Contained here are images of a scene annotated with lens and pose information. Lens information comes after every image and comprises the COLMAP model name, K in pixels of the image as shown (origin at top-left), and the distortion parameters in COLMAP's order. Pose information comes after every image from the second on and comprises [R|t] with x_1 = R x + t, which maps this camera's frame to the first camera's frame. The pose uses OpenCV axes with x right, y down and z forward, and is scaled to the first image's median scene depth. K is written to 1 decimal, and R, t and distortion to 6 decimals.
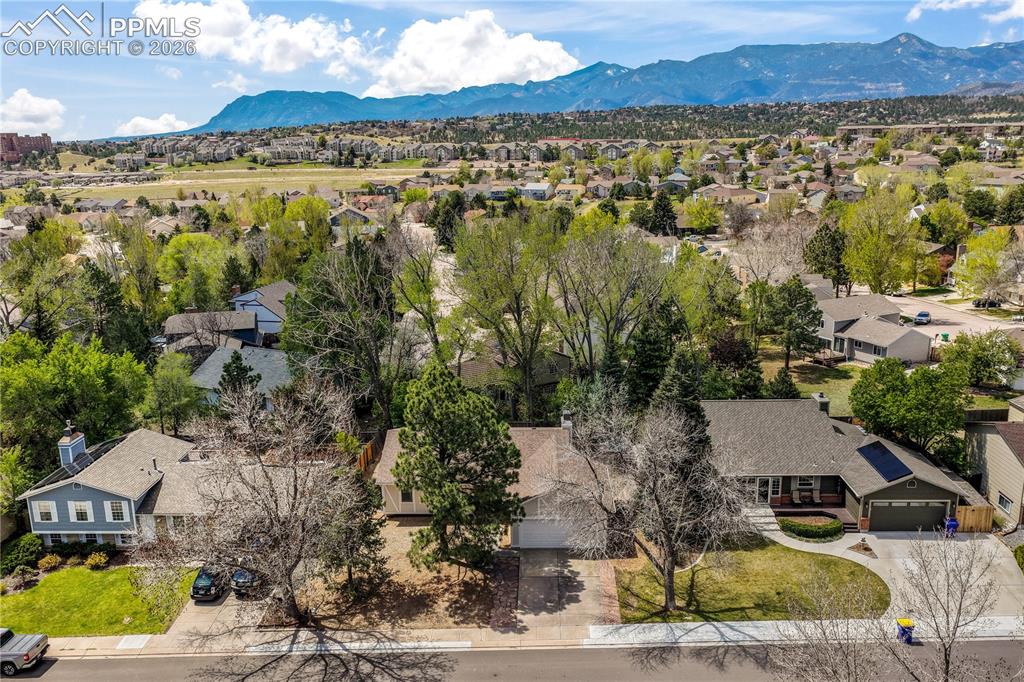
lens RADIAL K [[855.5, 0, 511.7], [0, 855.5, 343.2], [0, 0, 1]] dist [-0.004573, 0.032745]
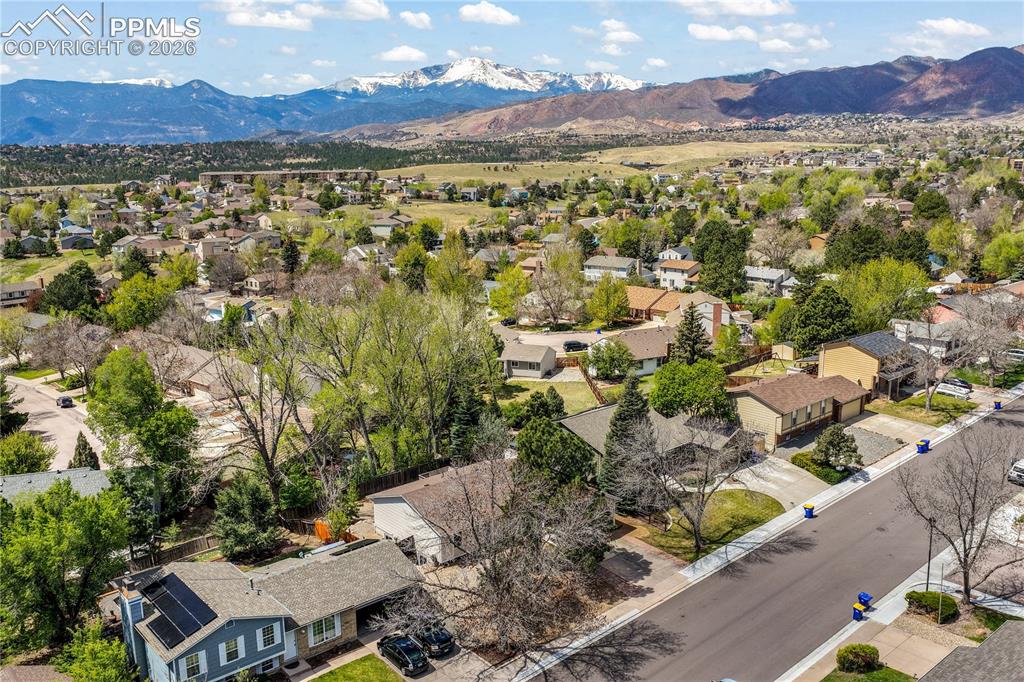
lens RADIAL K [[855.5, 0, 515.6], [0, 855.5, 339.8], [0, 0, 1]] dist [-0.004573, 0.032745]
pose [[0.730338, -0.132863, 0.670041, -0.878371], [0.165951, 0.986025, 0.014635, -0.103017], [-0.662622, 0.100505, 0.742180, 0.068173]]
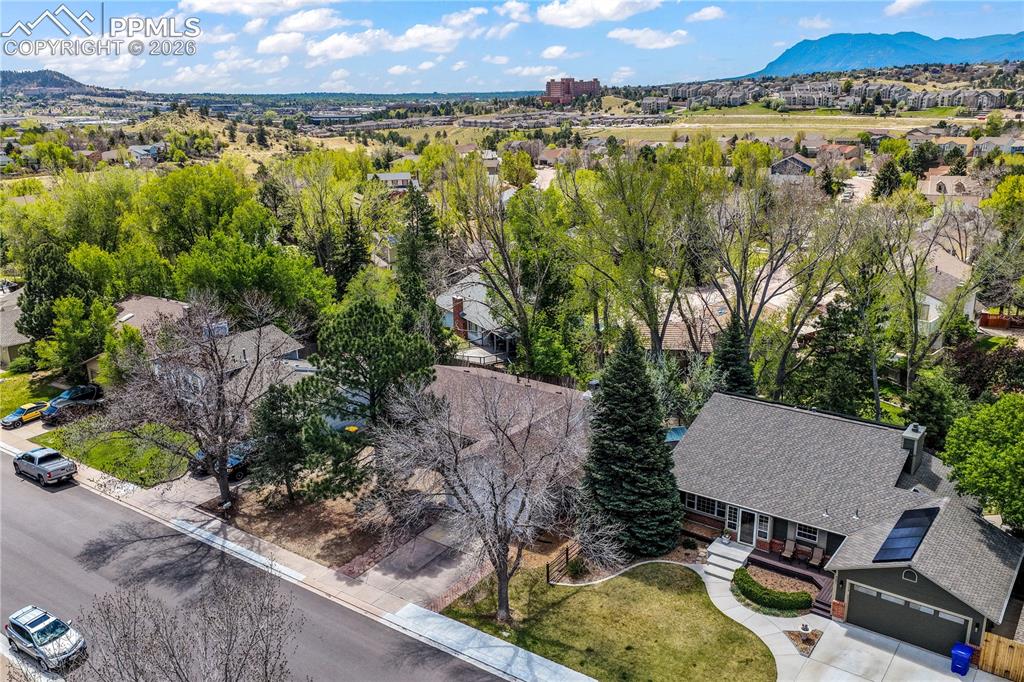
lens RADIAL K [[855.5, 0, 512.8], [0, 855.5, 340.4], [0, 0, 1]] dist [-0.004573, 0.032745]
pose [[0.822419, 0.168415, -0.543382, 0.541188], [-0.137959, 0.985706, 0.096704, -0.040072], [0.551901, -0.004567, 0.833897, 0.263847]]
